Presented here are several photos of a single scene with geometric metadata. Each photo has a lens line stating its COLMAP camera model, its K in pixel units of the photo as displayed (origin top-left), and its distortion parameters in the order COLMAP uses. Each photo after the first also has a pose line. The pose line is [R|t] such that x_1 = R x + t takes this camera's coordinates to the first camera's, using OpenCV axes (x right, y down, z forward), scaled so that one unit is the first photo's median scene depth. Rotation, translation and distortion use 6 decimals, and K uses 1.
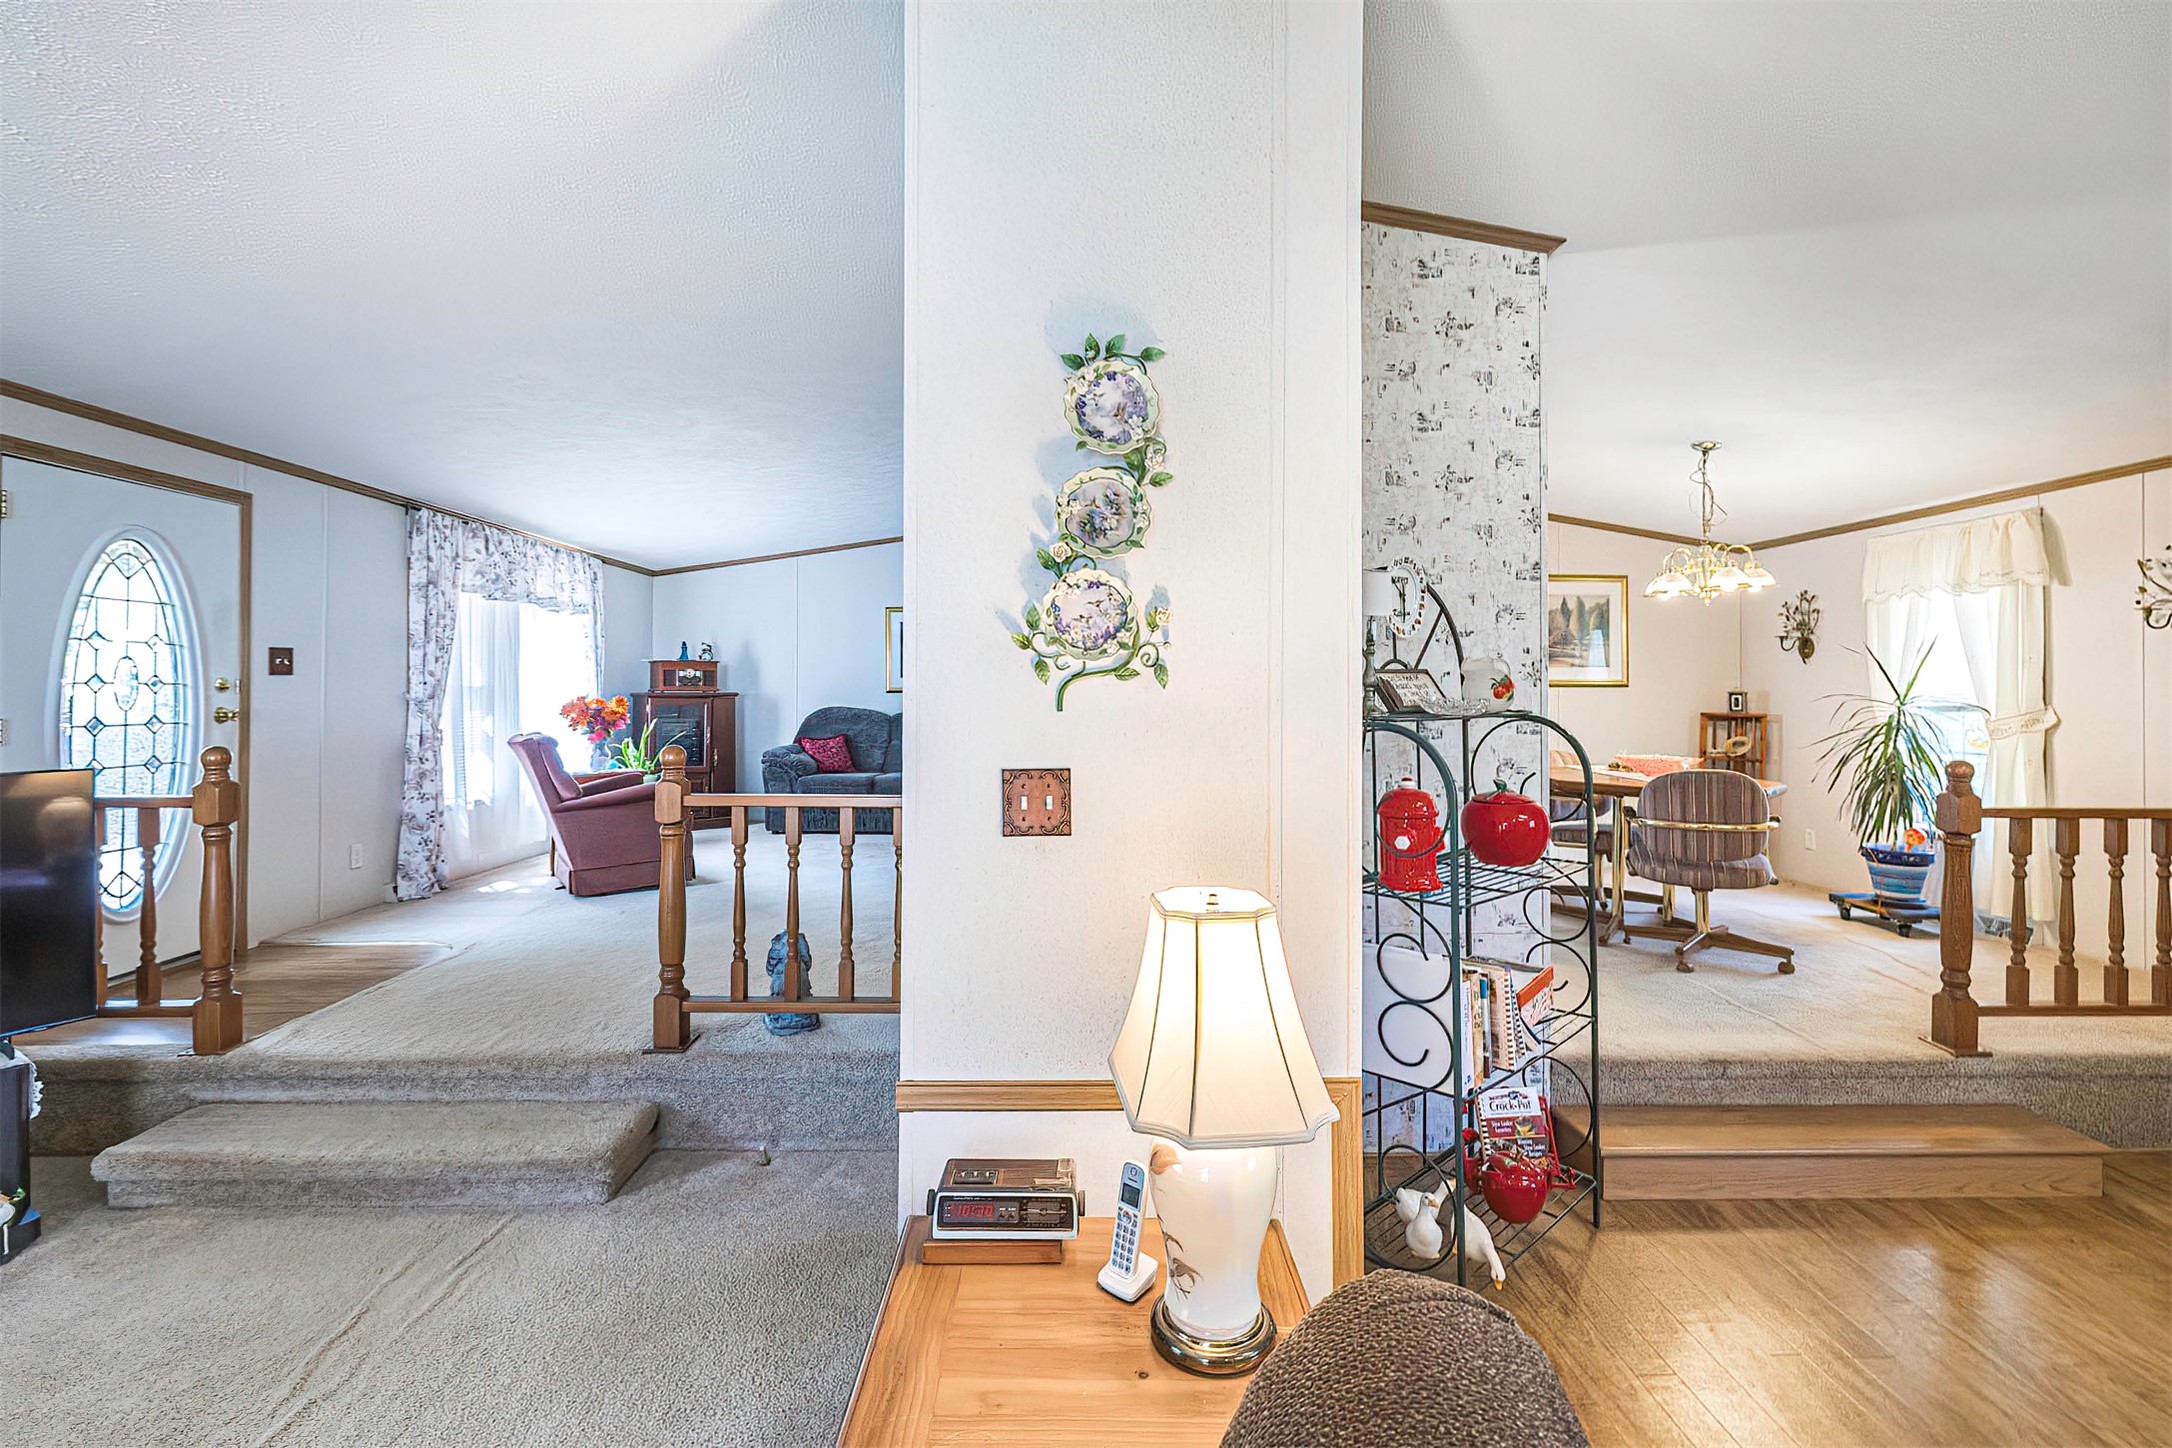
lens RADIAL K [[946.4, 0, 1083.4], [0, 946.4, 675.0], [0, 0, 1]] dist [-0.009456, 0.000063]
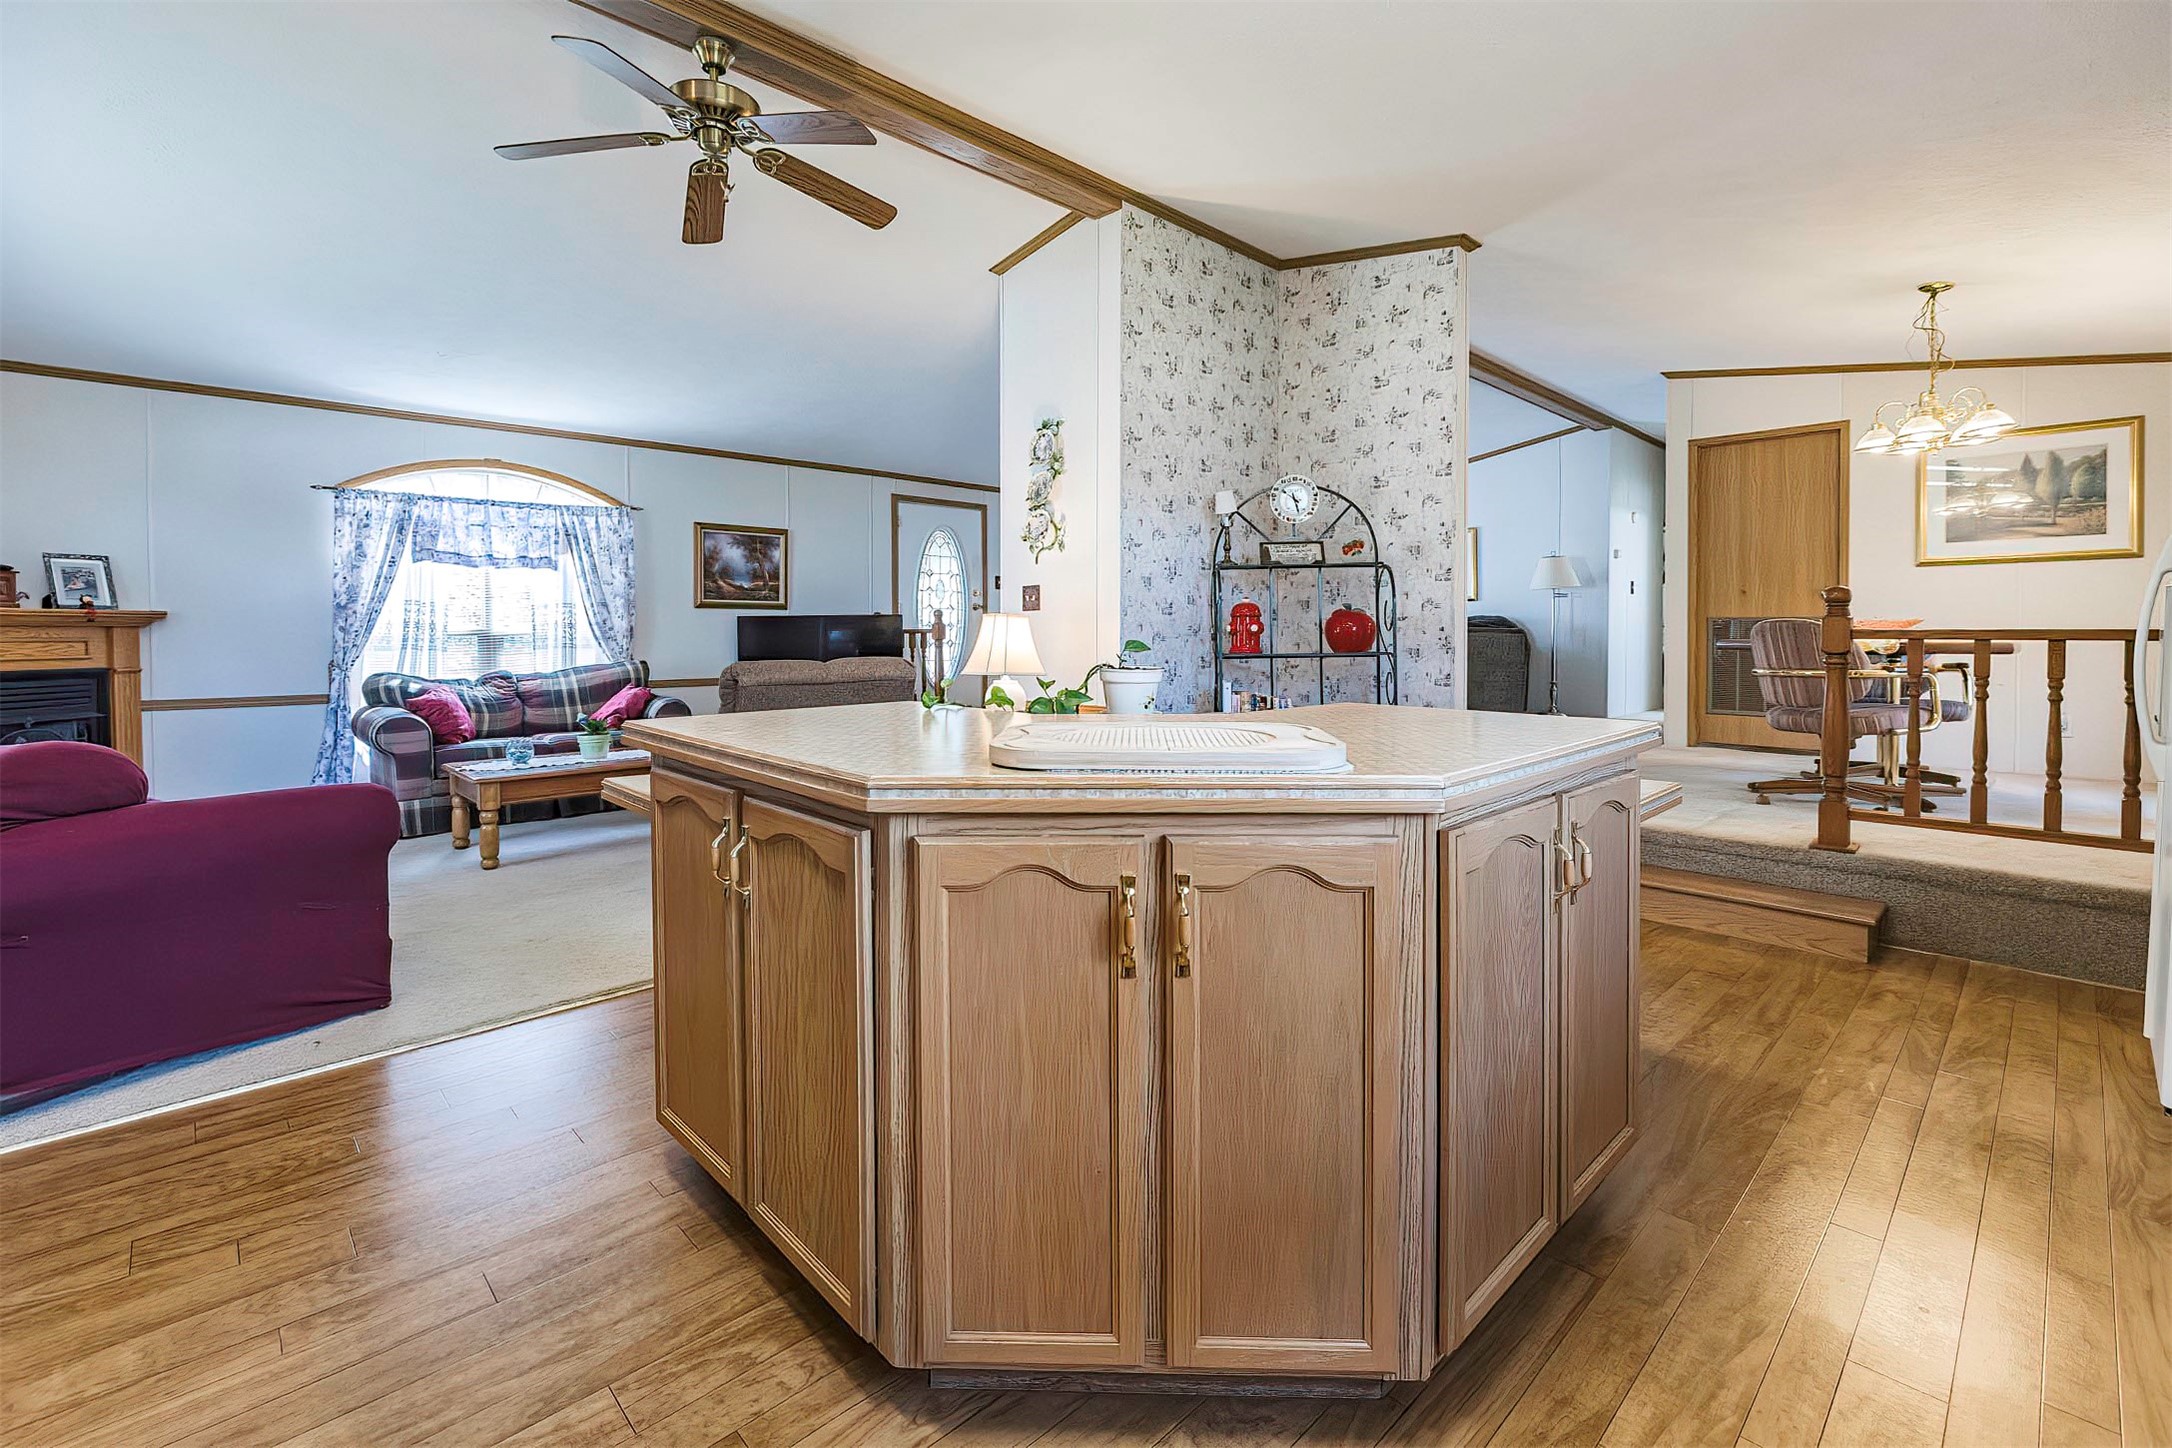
lens RADIAL K [[937.2, 0, 1083.6], [0, 937.2, 653.0], [0, 0, 1]] dist [-0.001385, -0.000362]
pose [[0.680341, 0.008754, -0.732844, 1.157957], [0.014399, 0.999576, 0.025308, 0.129787], [0.732754, -0.027770, 0.679926, -0.408336]]
